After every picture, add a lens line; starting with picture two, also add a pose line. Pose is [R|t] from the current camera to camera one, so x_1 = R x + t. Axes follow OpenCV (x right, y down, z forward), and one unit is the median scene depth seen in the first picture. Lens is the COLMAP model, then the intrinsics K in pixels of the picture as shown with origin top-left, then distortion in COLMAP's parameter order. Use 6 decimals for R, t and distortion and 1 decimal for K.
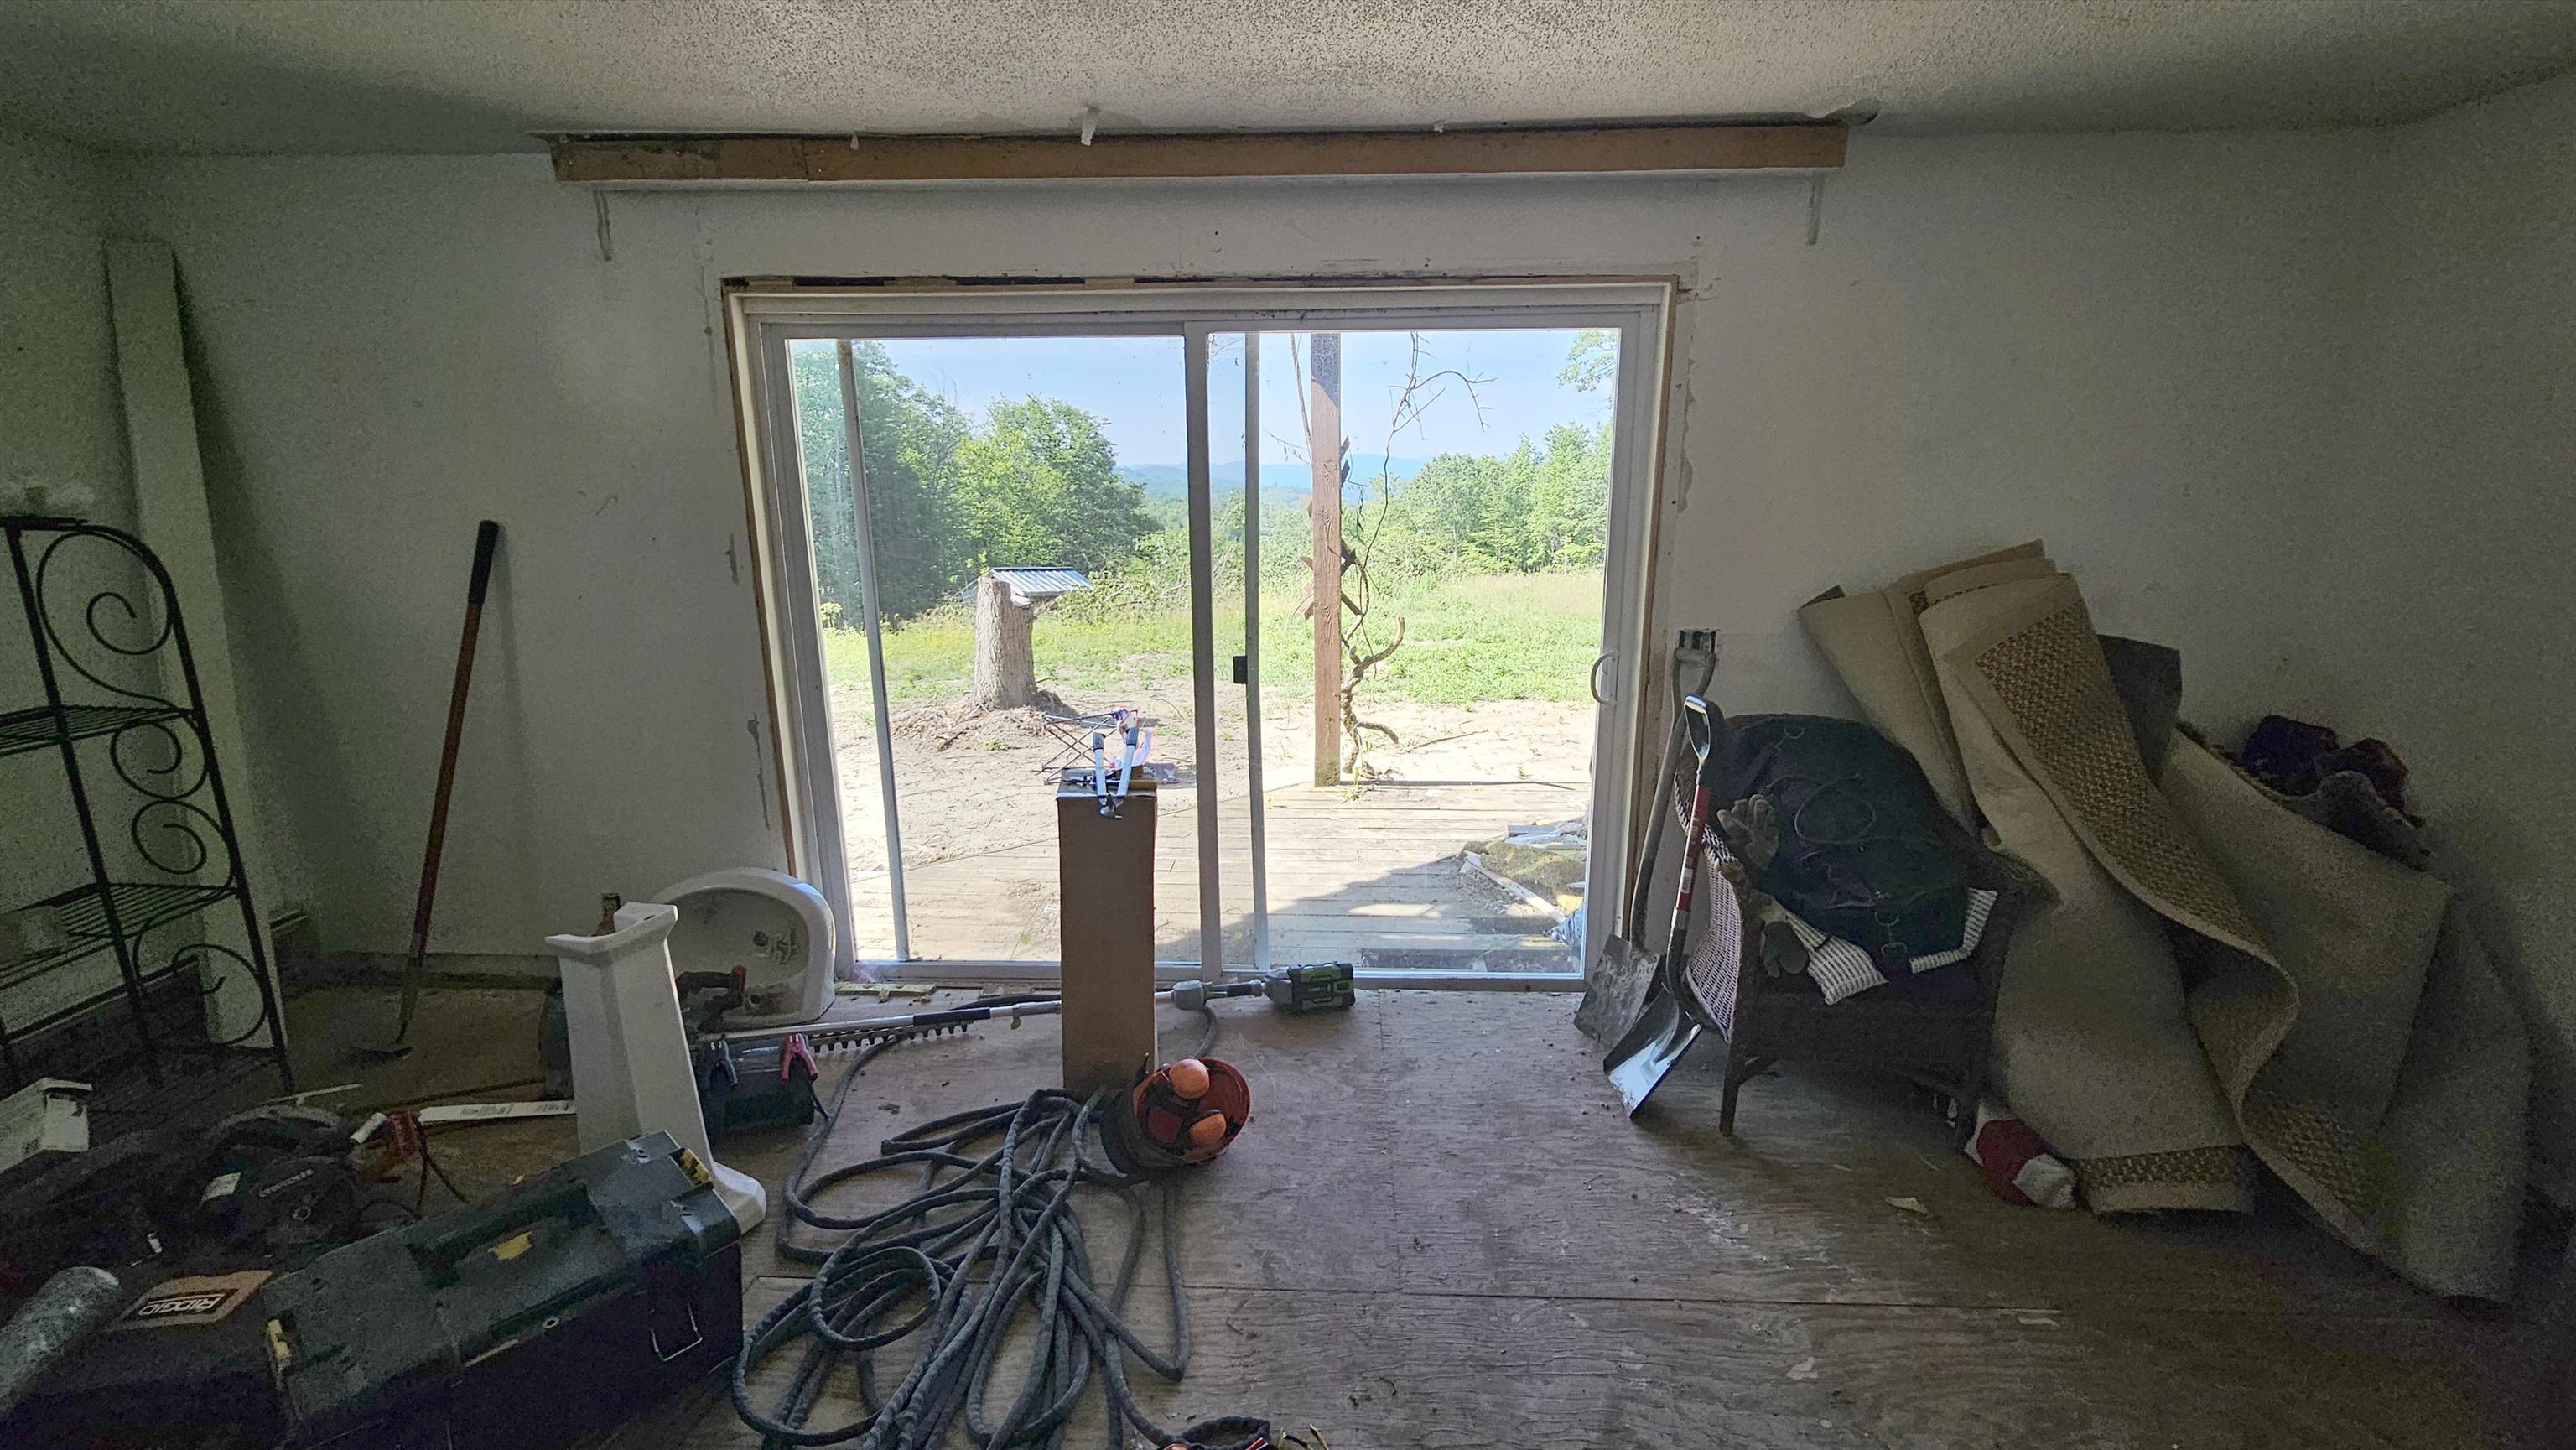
lens RADIAL K [[1063.2, 0, 1288.0], [0, 1063.2, 725.0], [0, 0, 1]] dist [0.000401, 0.000097]
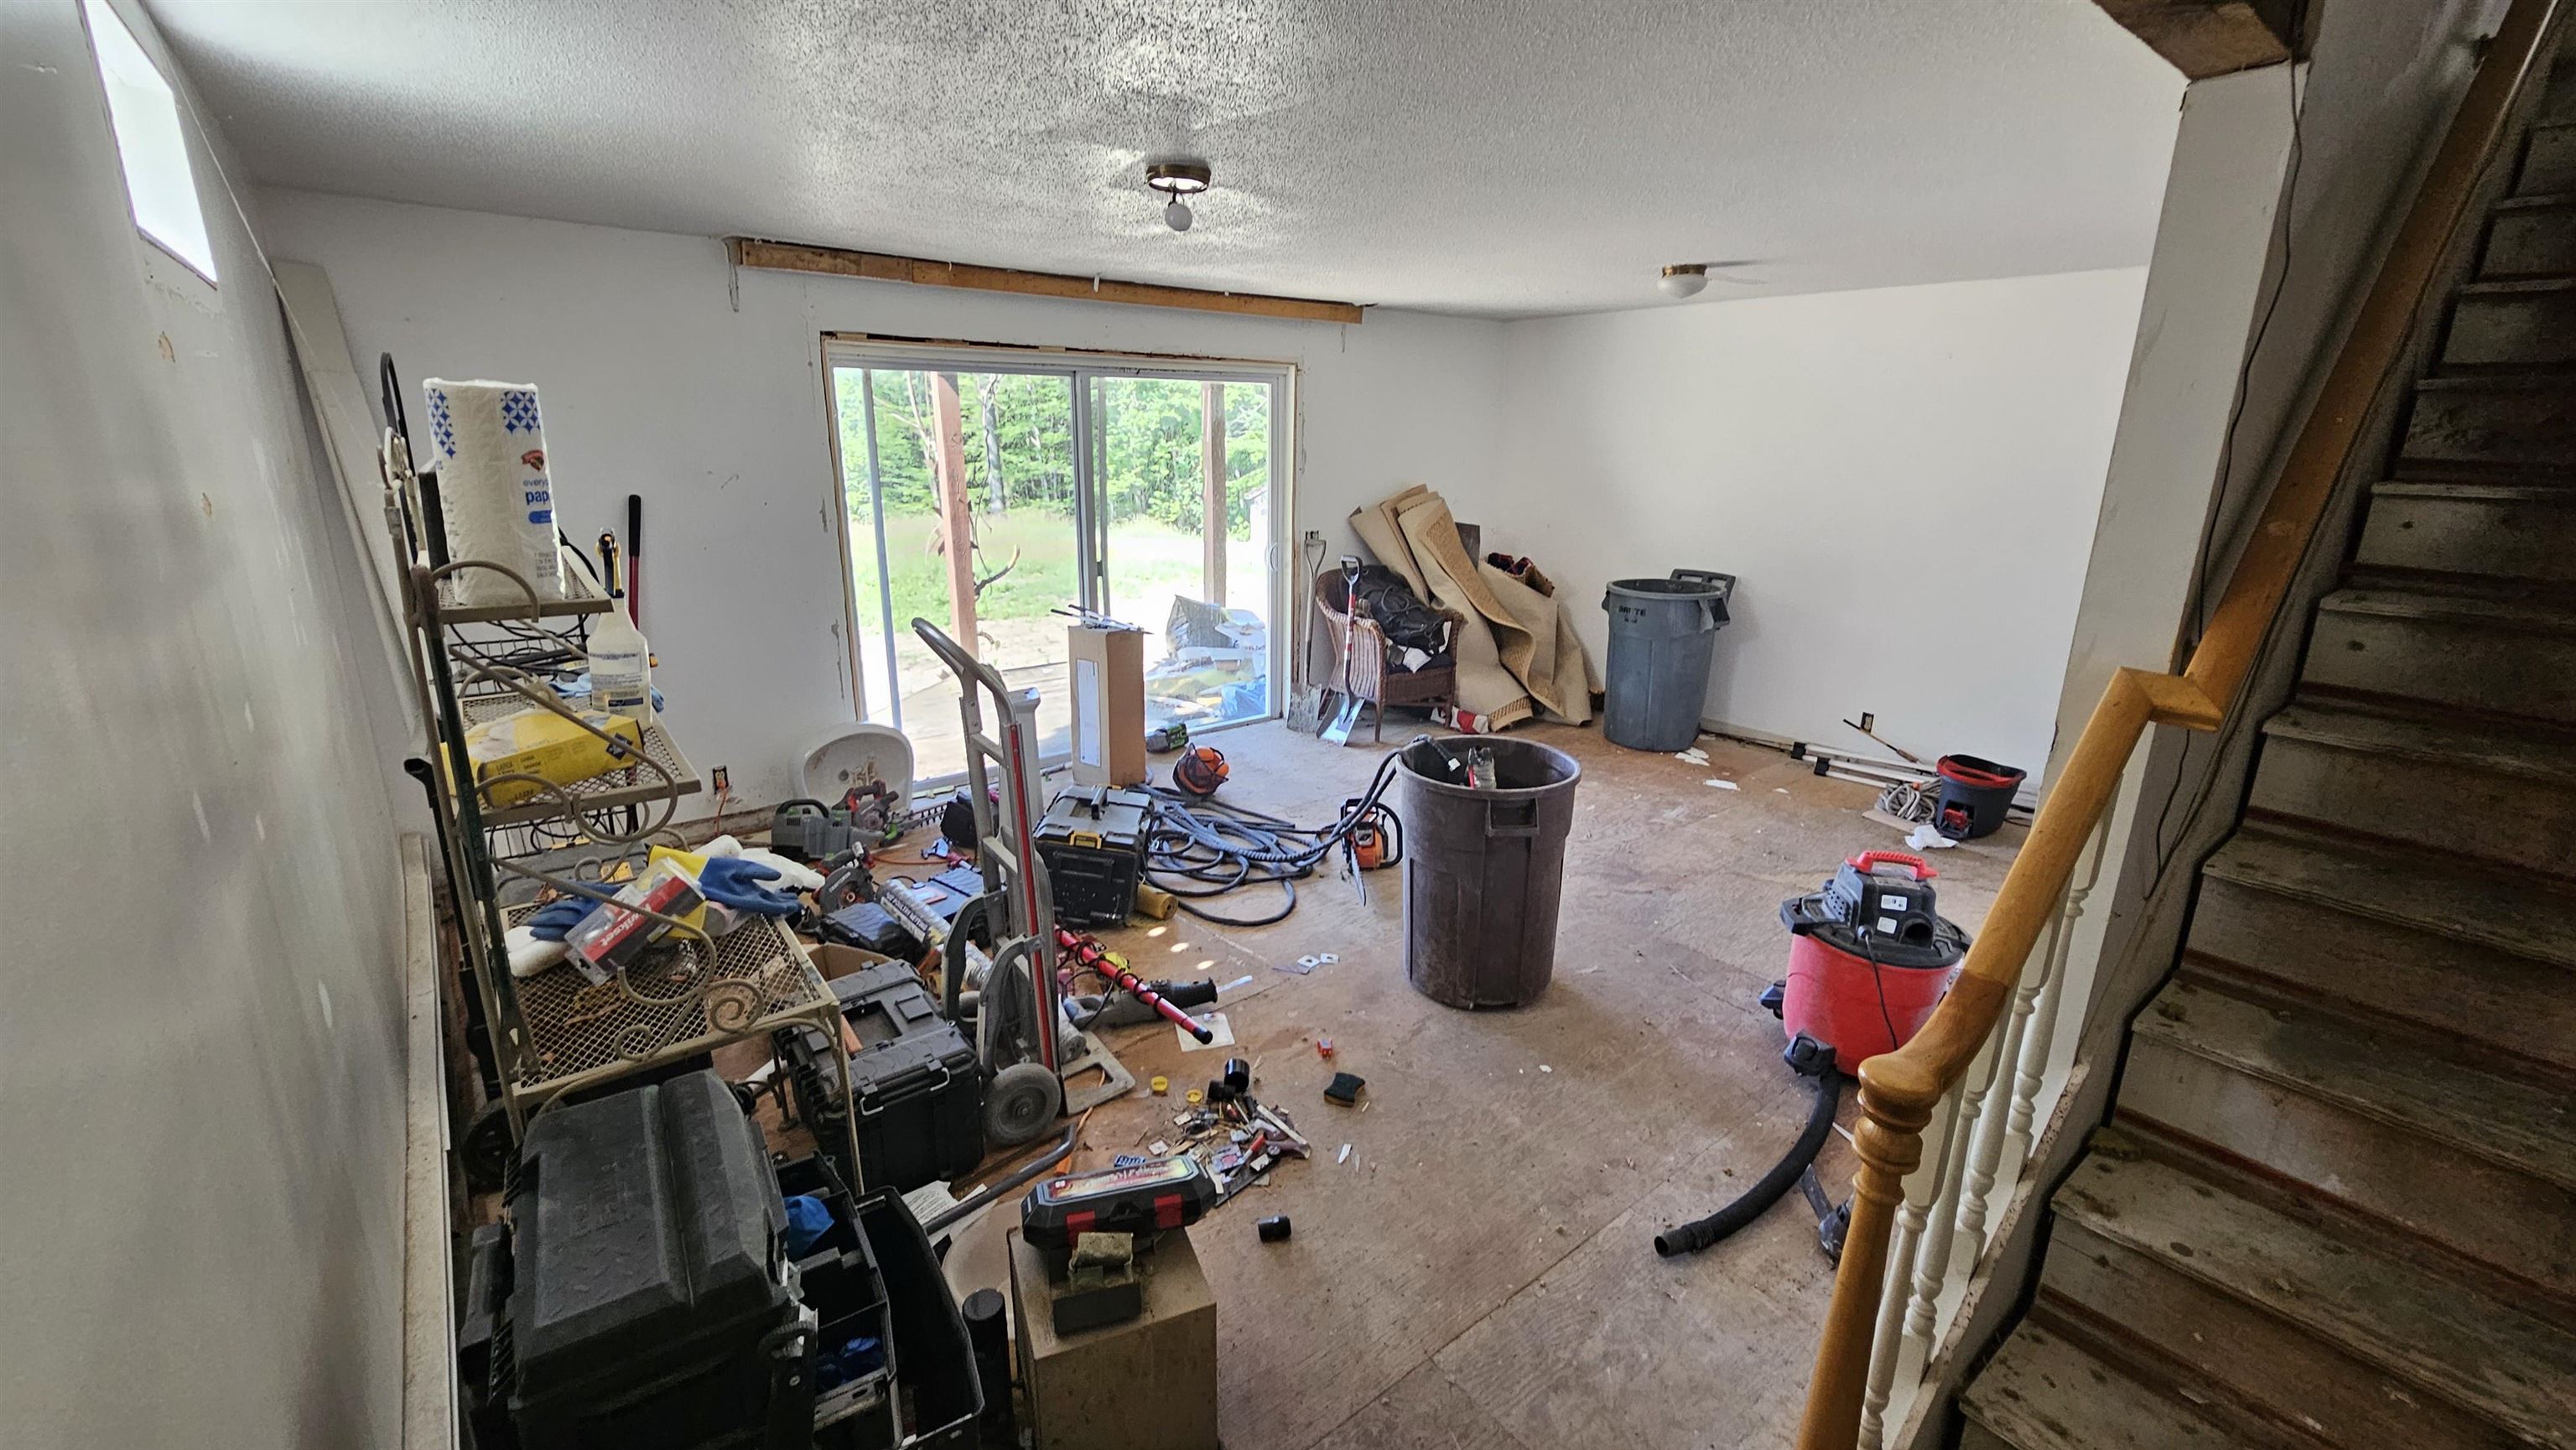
lens RADIAL K [[1063.2, 0, 1288.0], [0, 1063.2, 725.0], [0, 0, 1]] dist [0.000401, 0.000097]
pose [[0.757321, -0.166362, 0.631497, -1.180659], [0.136134, 0.985980, 0.096489, 0.092544], [-0.638696, 0.012895, 0.769351, -0.659896]]
